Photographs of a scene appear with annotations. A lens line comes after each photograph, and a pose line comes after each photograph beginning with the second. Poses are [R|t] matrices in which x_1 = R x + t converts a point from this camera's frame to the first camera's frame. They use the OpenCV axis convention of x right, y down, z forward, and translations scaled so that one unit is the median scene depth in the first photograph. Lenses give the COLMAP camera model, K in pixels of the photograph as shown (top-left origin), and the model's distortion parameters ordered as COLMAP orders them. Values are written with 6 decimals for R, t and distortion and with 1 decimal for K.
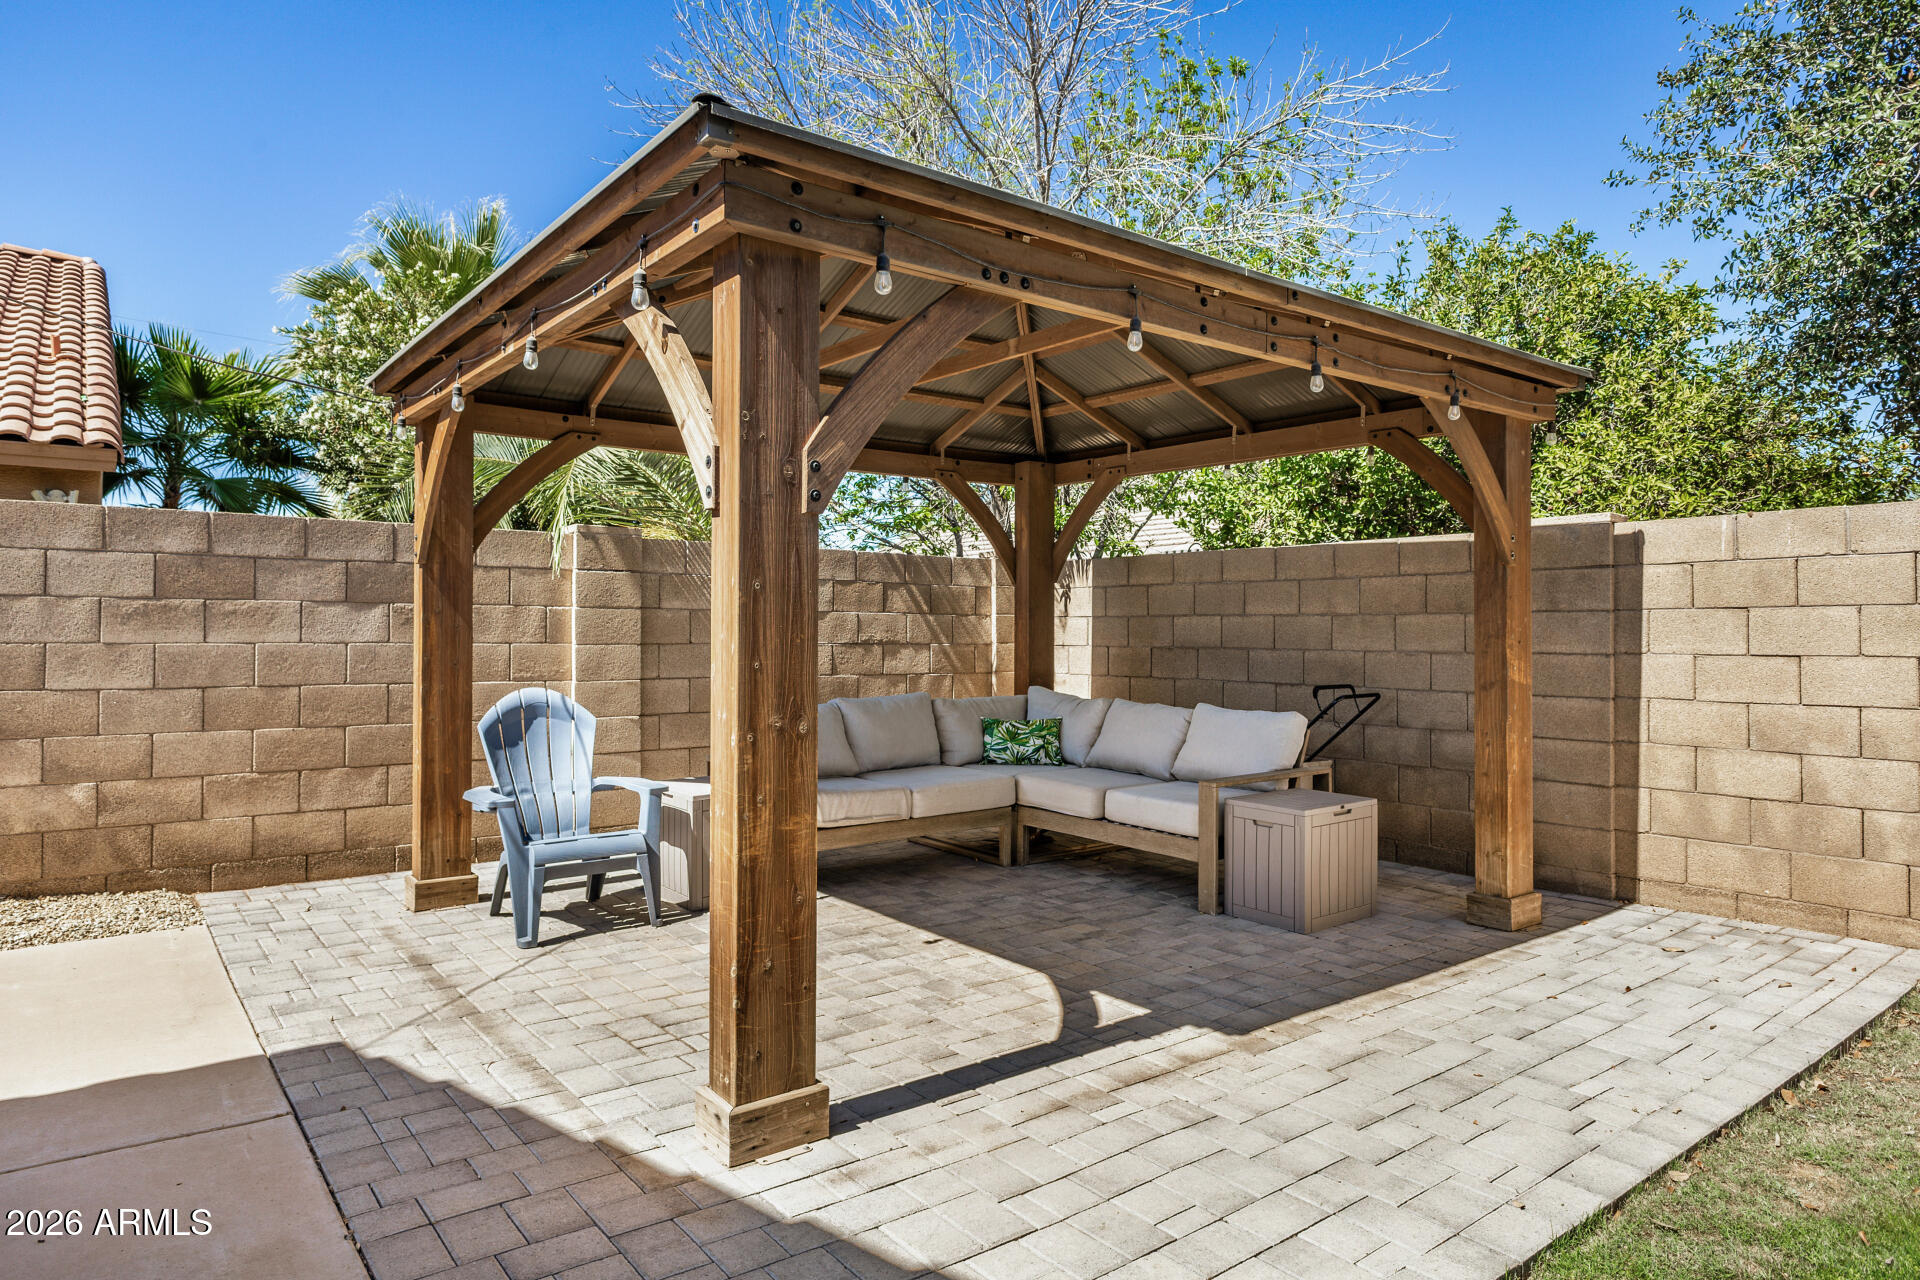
lens RADIAL K [[1166.0, 0, 975.8], [0, 1166.0, 604.0], [0, 0, 1]] dist [-0.008619, -0.001204]
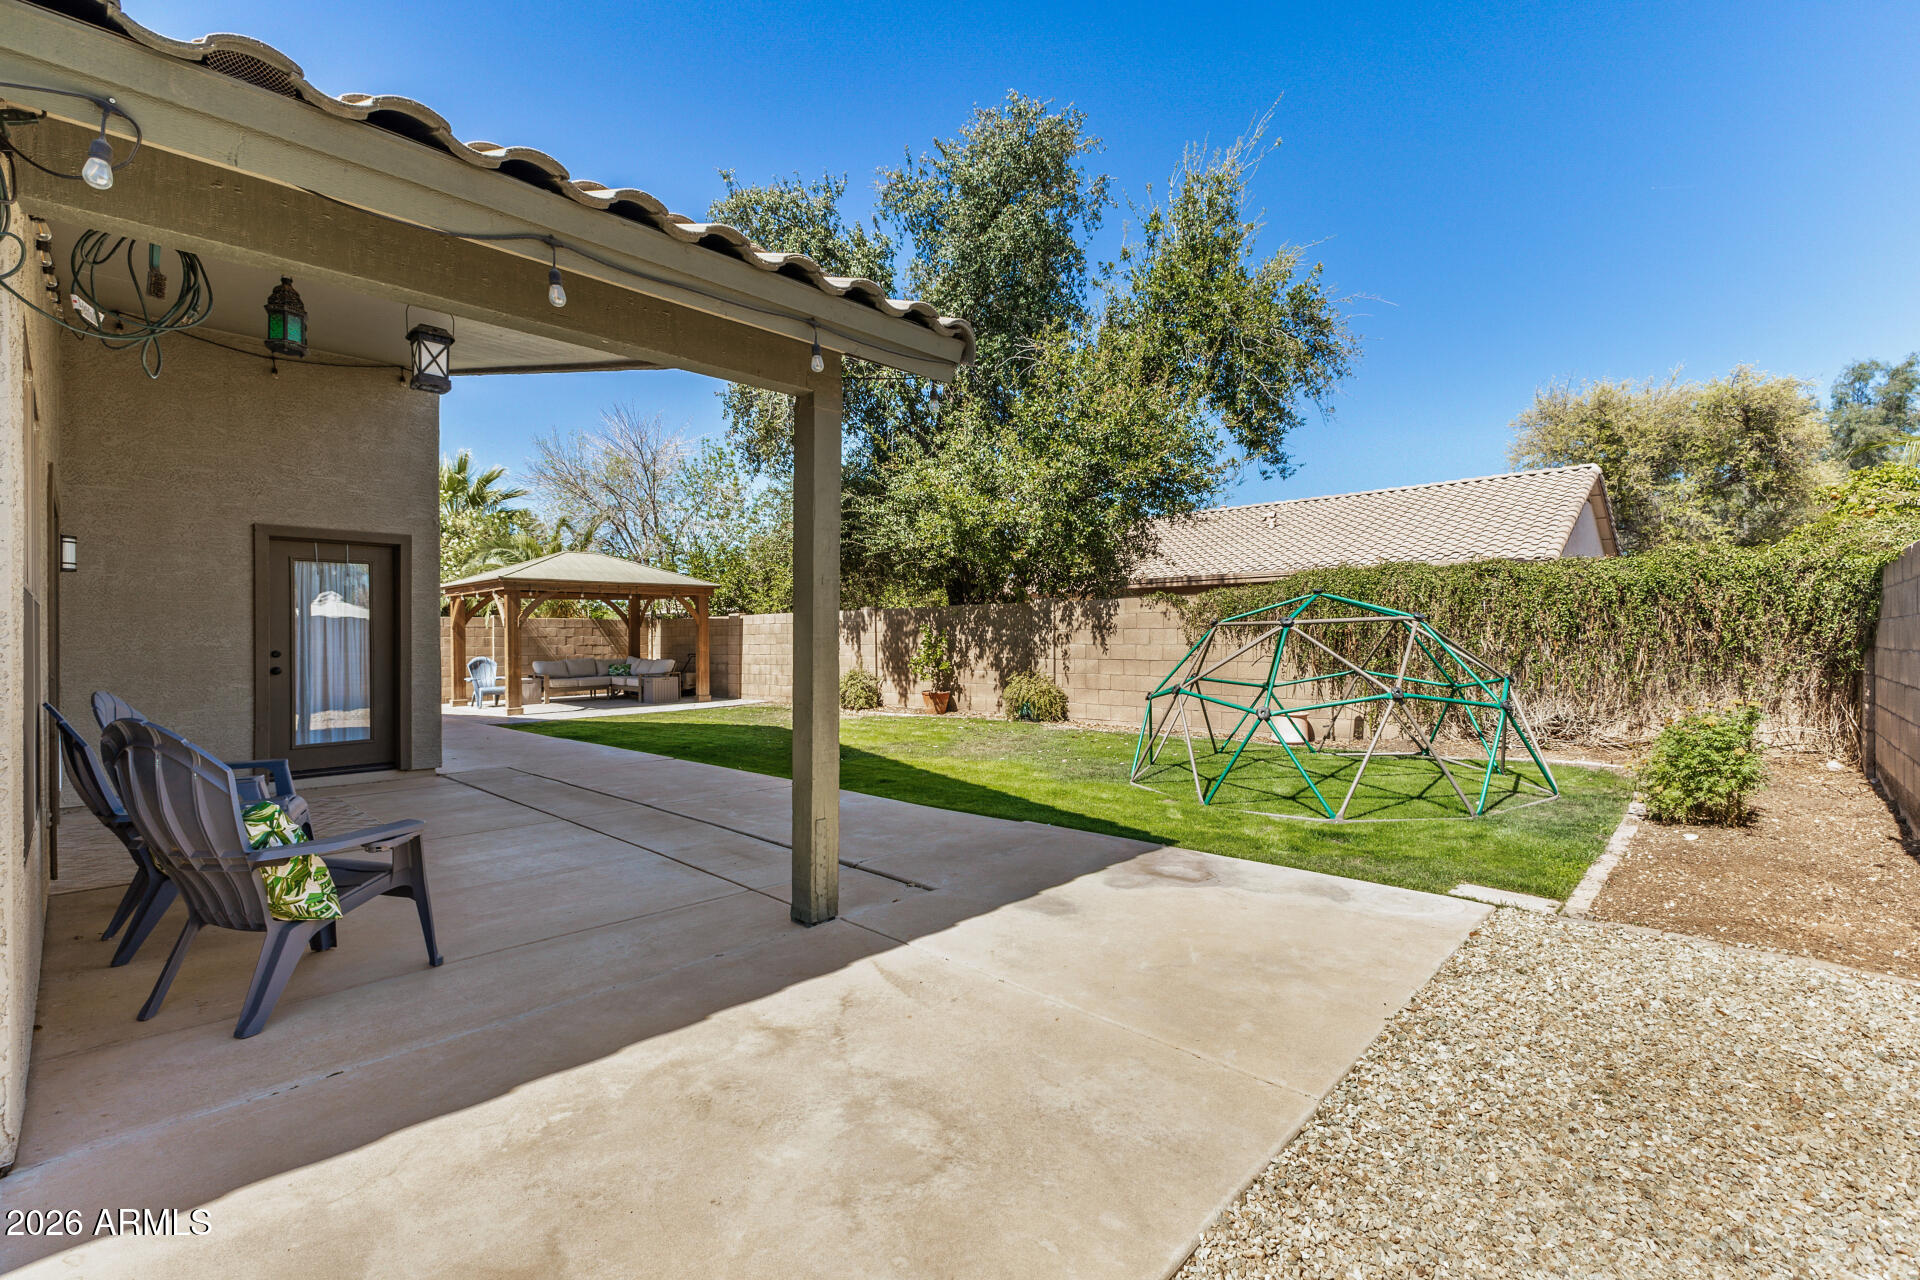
lens RADIAL K [[834.2, 0, 961.9], [0, 834.2, 643.7], [0, 0, 1]] dist [0.009645, -0.001299]
pose [[0.989742, -0.014776, 0.142100, 1.268362], [0.010071, 0.999379, 0.033771, -0.084099], [-0.142511, -0.031994, 0.989276, -3.121097]]
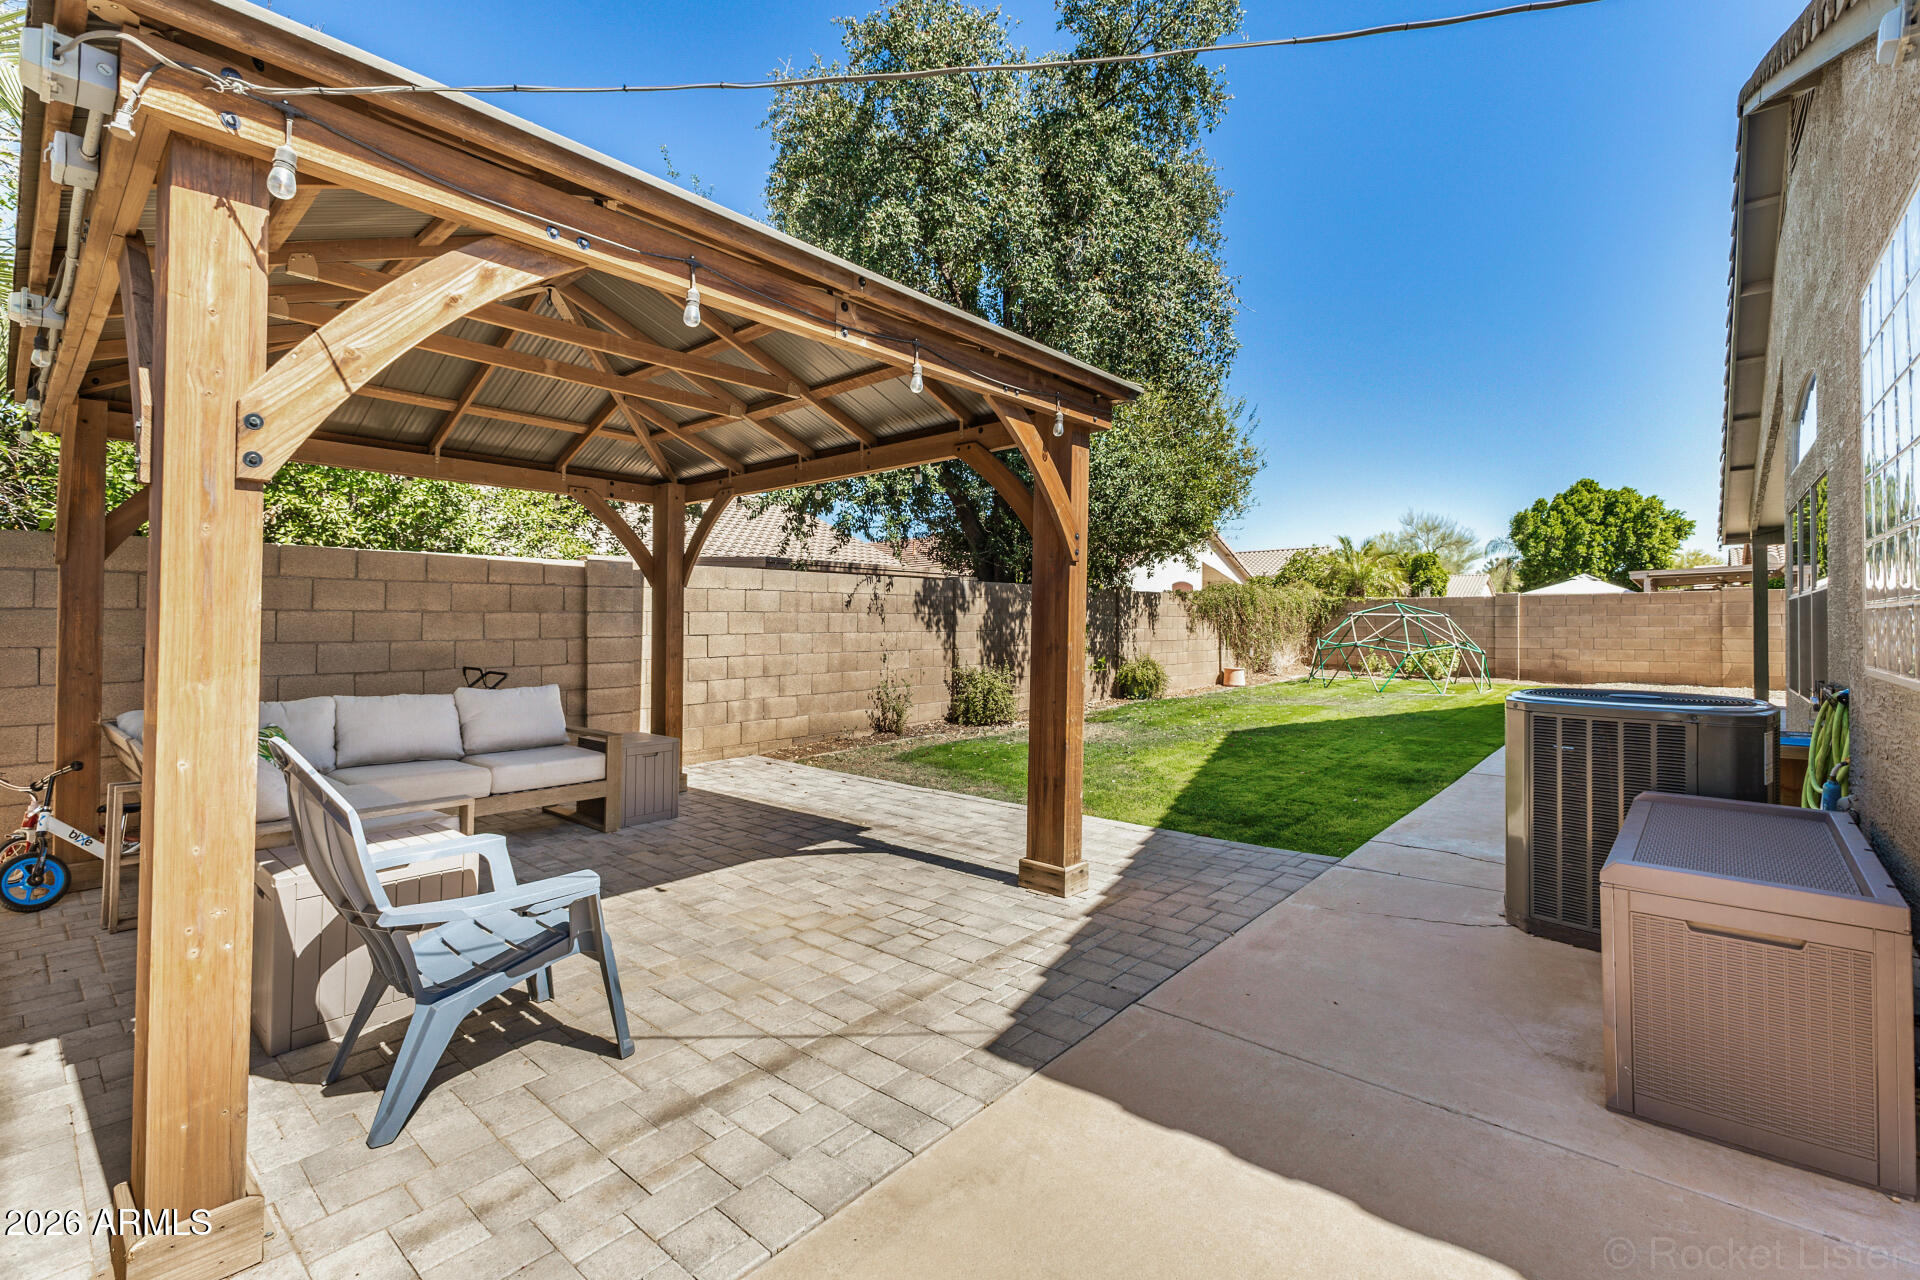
lens RADIAL K [[834.2, 0, 954.1], [0, 834.2, 626.2], [0, 0, 1]] dist [0.009645, -0.001299]
pose [[-0.185931, -0.007880, 0.982531, -1.045538], [-0.021406, 0.999763, 0.003967, 0.014762], [-0.982330, -0.020295, -0.186056, 0.985950]]
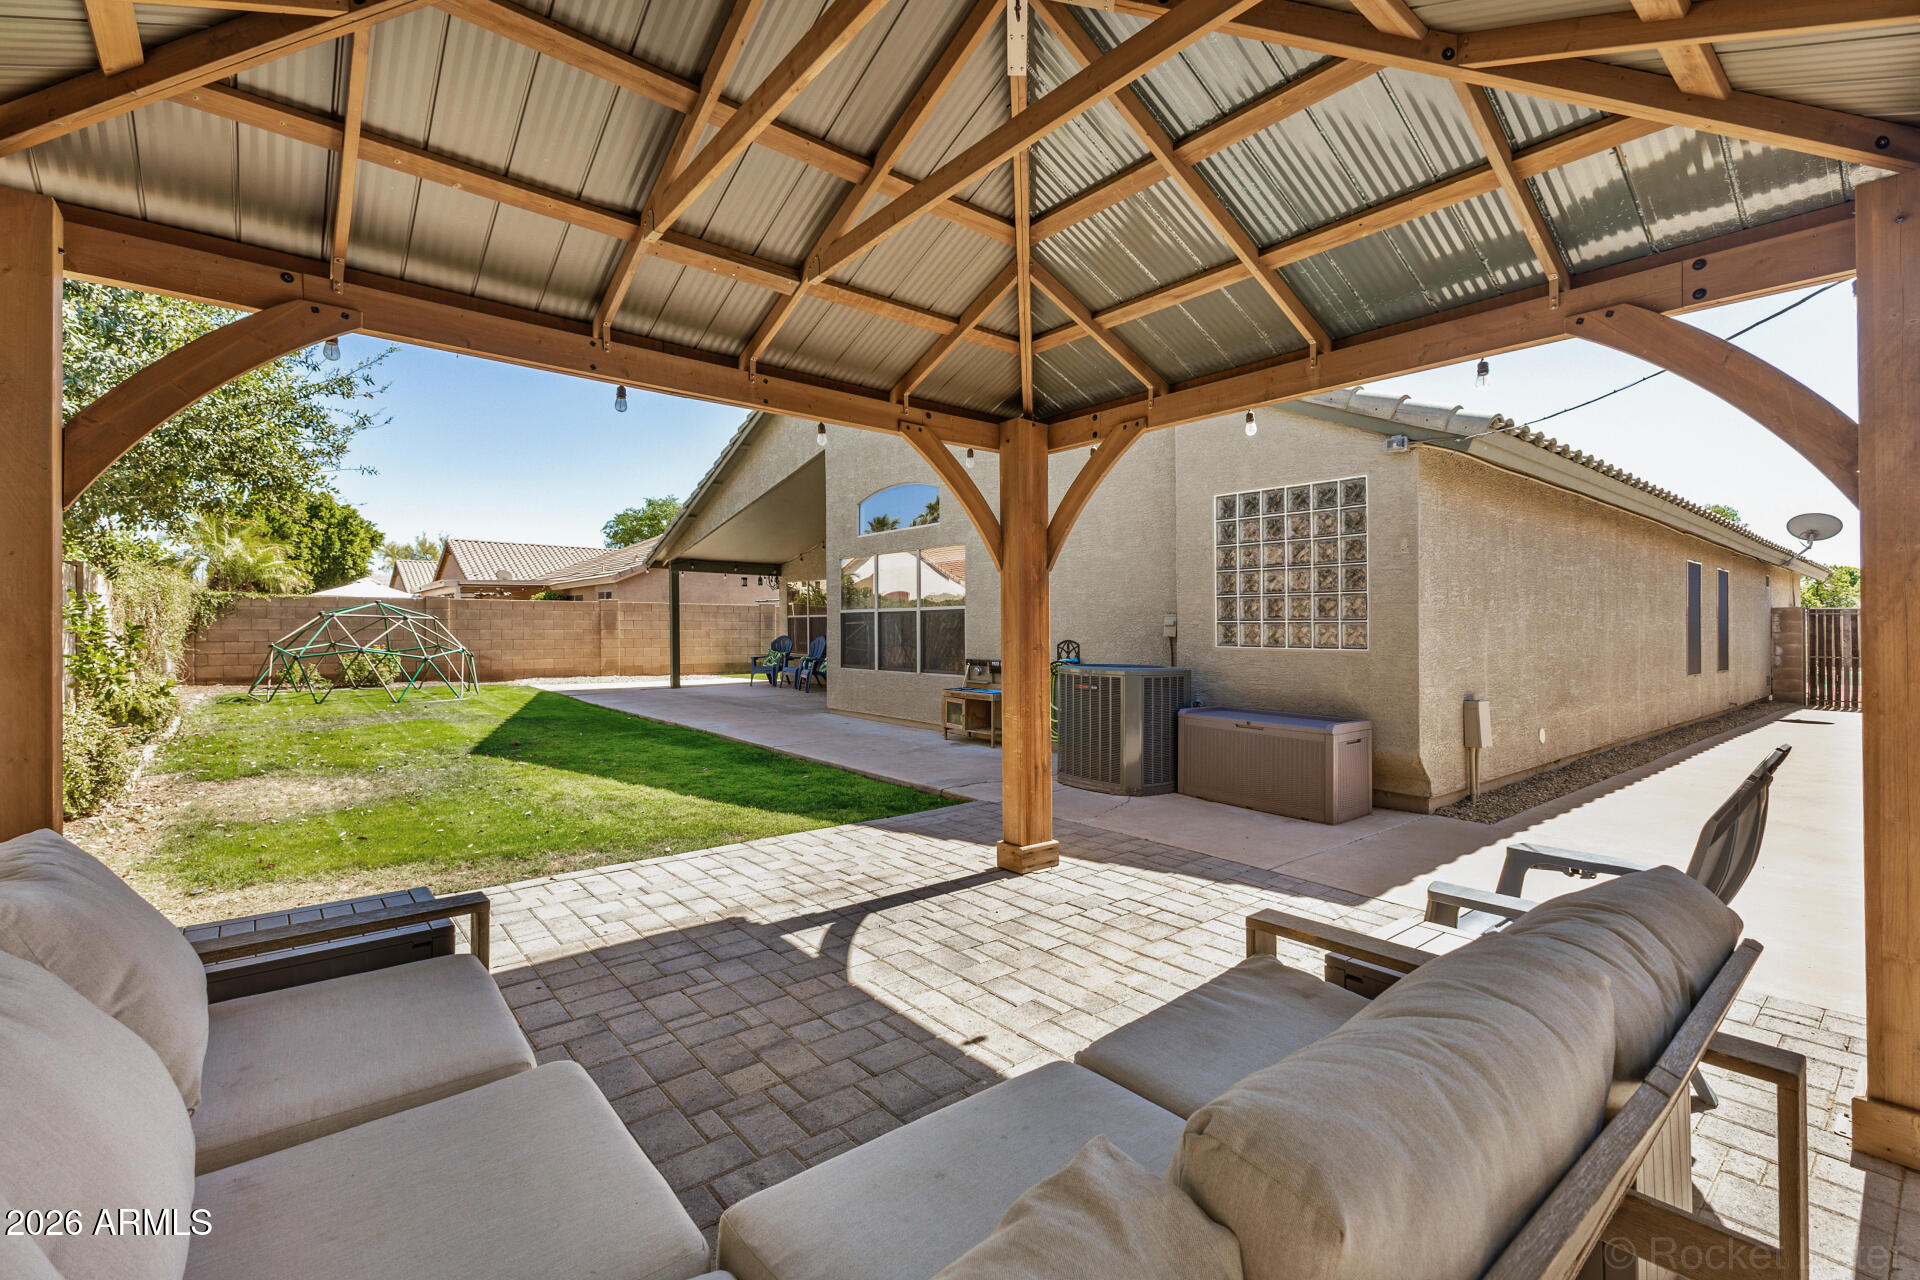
lens RADIAL K [[834.2, 0, 966.6], [0, 834.2, 633.3], [0, 0, 1]] dist [0.009645, -0.001299]
pose [[-0.999490, -0.008963, -0.030644, -0.014400], [-0.008449, 0.999822, -0.016873, 0.040899], [0.030789, -0.016606, -0.999388, 1.748689]]
